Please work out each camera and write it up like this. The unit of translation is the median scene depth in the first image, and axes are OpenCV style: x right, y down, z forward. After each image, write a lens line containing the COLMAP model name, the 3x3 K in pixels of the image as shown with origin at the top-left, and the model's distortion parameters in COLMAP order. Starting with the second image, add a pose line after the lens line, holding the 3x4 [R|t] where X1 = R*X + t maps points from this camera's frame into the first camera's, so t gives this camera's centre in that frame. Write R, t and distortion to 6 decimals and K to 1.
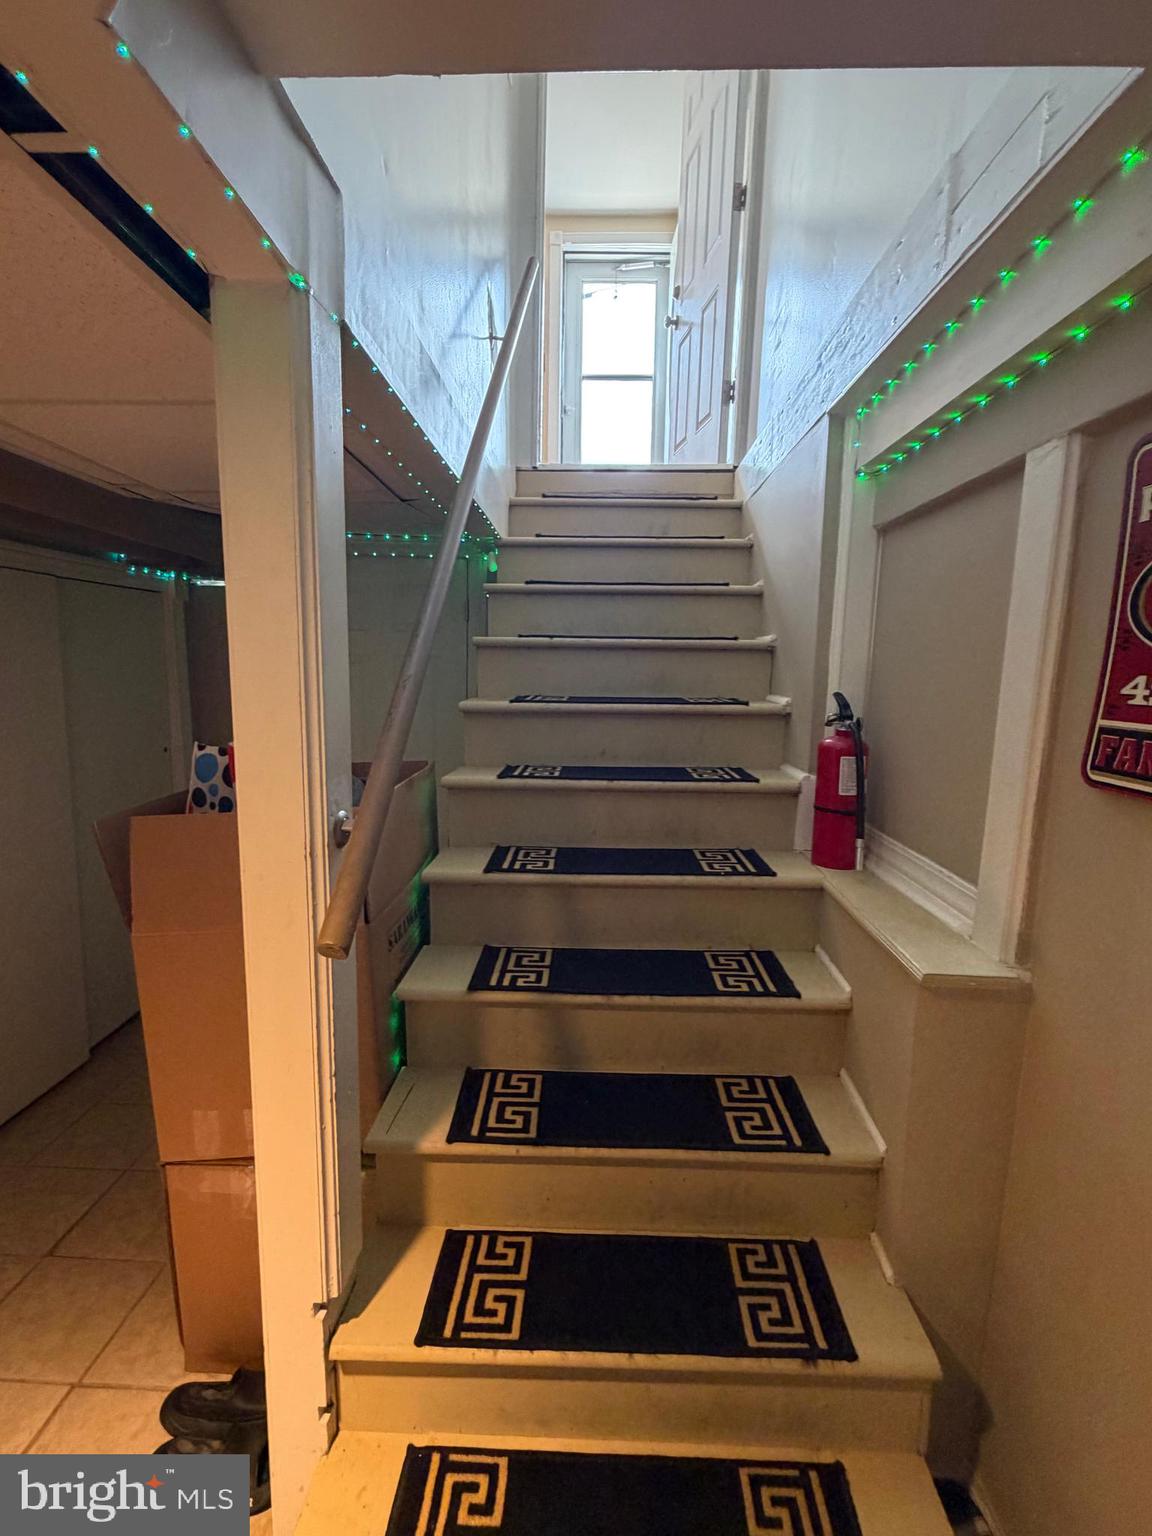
lens RADIAL K [[711.1, 0, 577.2], [0, 711.1, 772.6], [0, 0, 1]] dist [-0.000843, 0.000189]
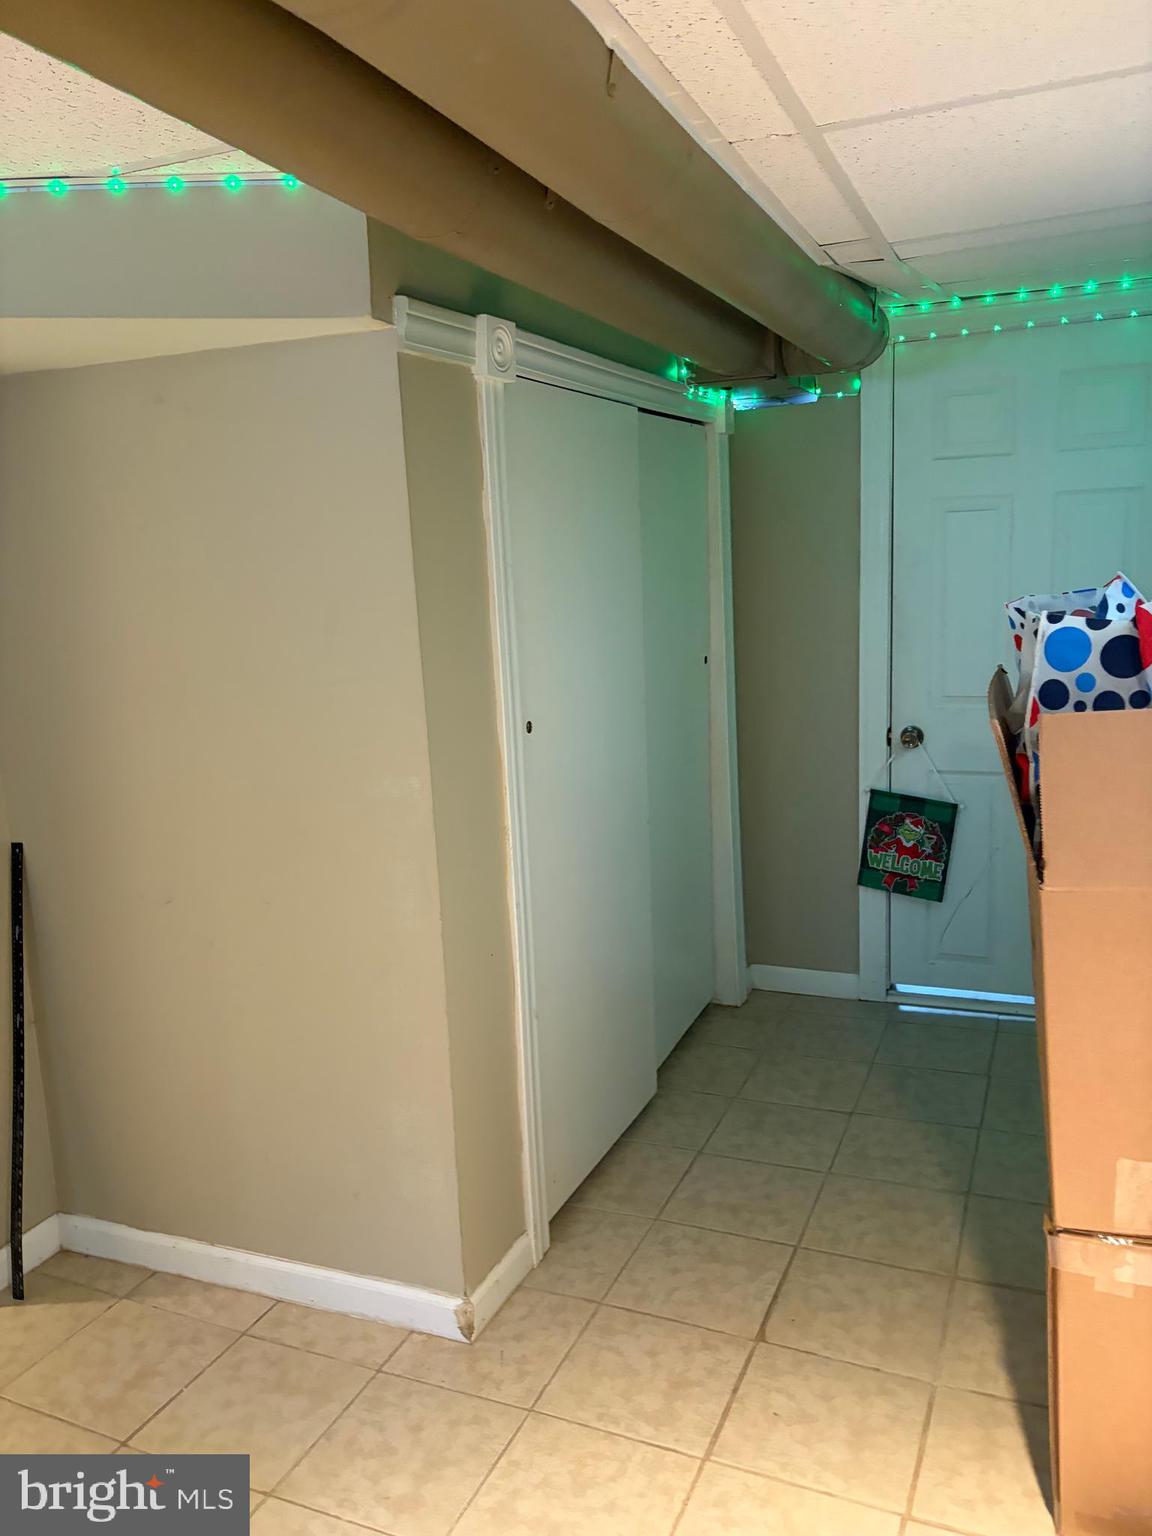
lens RADIAL K [[1166.7, 0, 583.9], [0, 1166.7, 767.1], [0, 0, 1]] dist [0.067074, -0.073782]
pose [[0.932069, 0.002418, -0.362274, -0.547493], [0.012215, 0.999199, 0.038094, 0.055747], [0.362076, -0.039932, 0.931293, -0.180536]]
